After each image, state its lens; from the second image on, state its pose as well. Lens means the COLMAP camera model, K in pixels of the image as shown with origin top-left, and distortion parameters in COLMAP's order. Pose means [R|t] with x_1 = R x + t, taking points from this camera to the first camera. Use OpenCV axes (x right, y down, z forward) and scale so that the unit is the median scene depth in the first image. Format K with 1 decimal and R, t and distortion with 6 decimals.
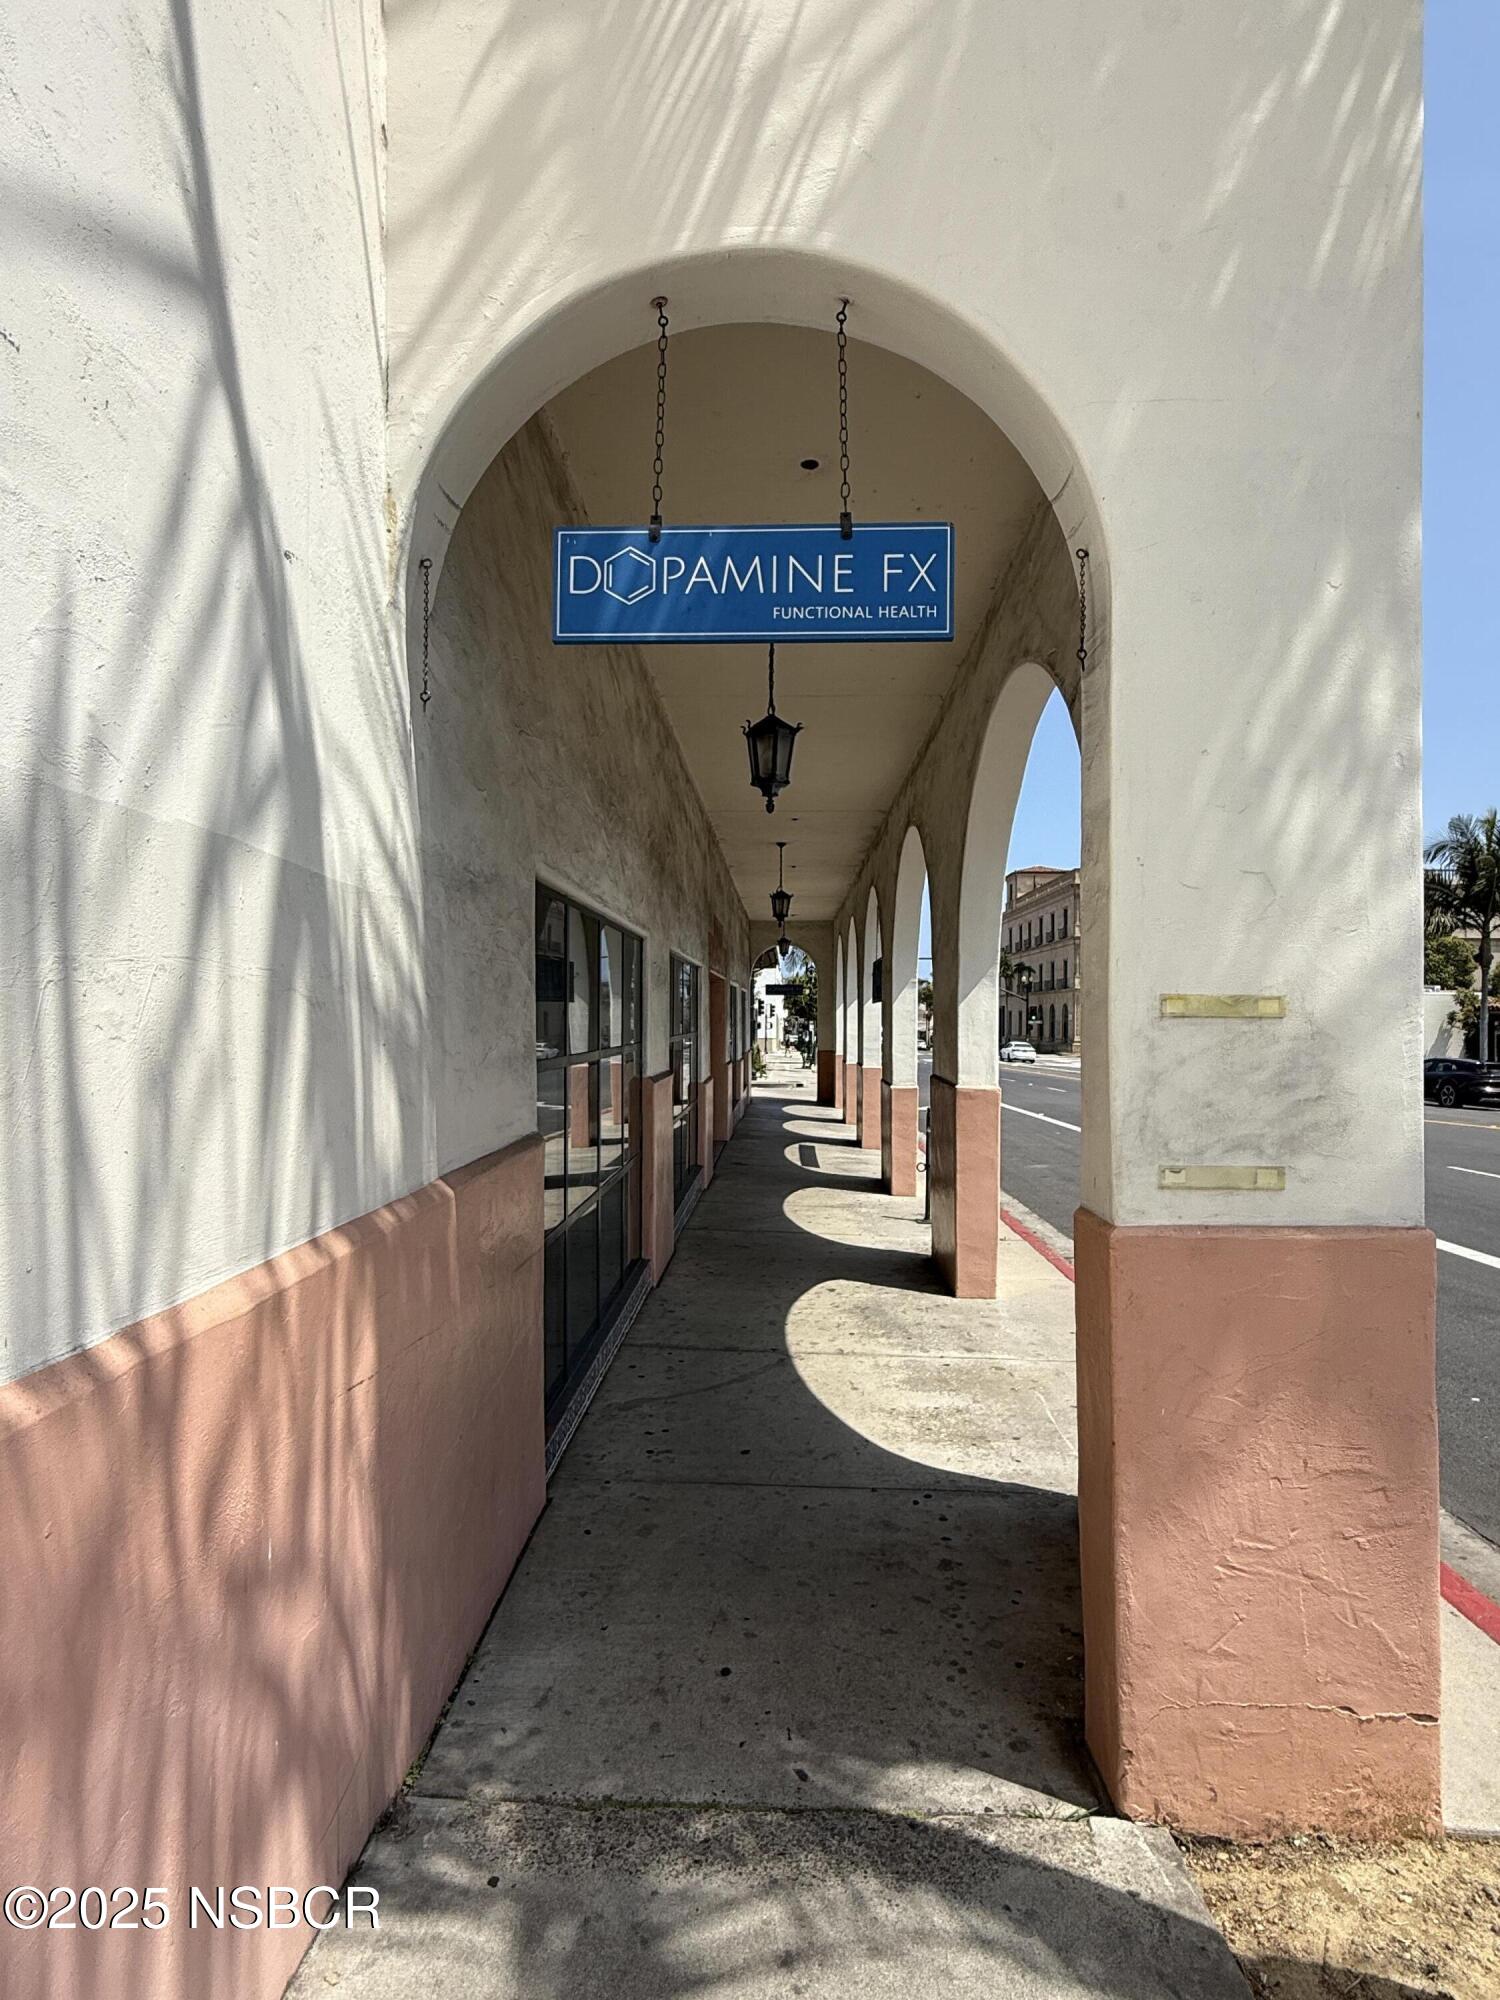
lens RADIAL K [[1065.5, 0, 750.0], [0, 1065.5, 1000.0], [0, 0, 1]] dist [-0.001945, -0.000245]
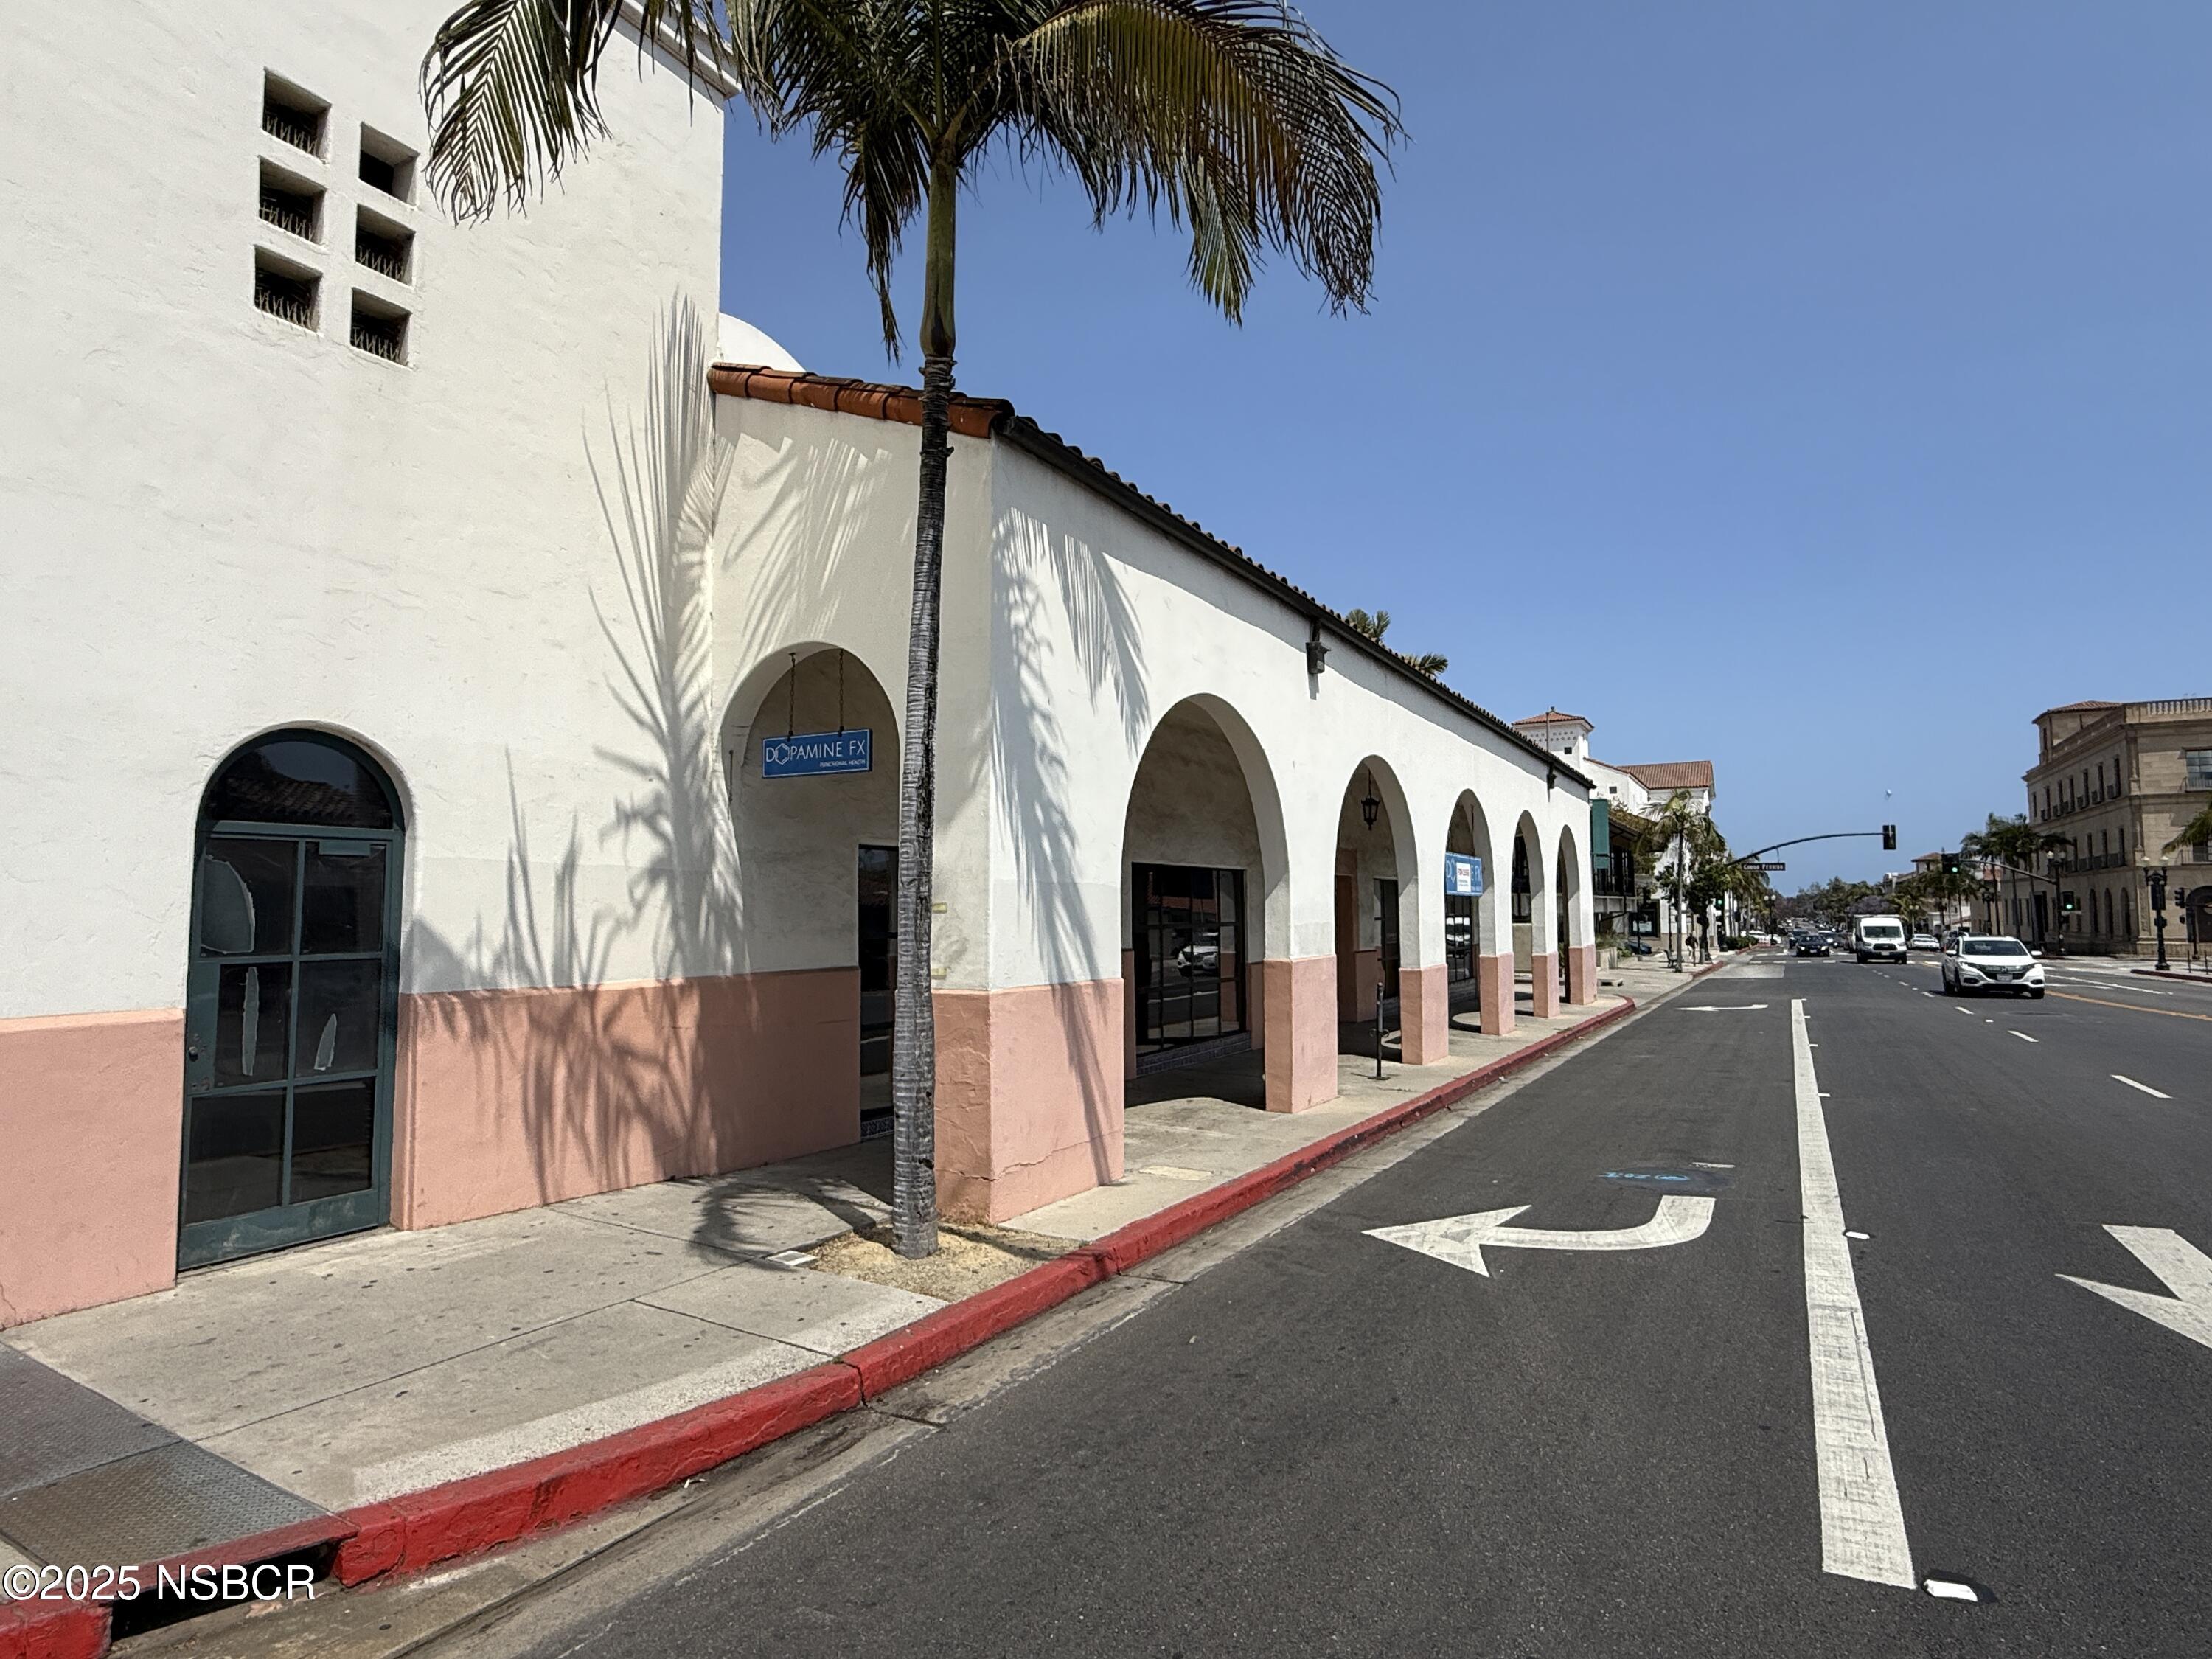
lens RADIAL K [[1178.4, 0, 1106.0], [0, 1178.4, 829.5], [0, 0, 1]] dist [-0.001945, -0.000245]
pose [[0.886737, -0.036110, -0.460863, 0.319106], [0.011965, 0.998403, -0.055206, -0.002380], [0.462120, 0.043439, 0.885753, -0.209093]]
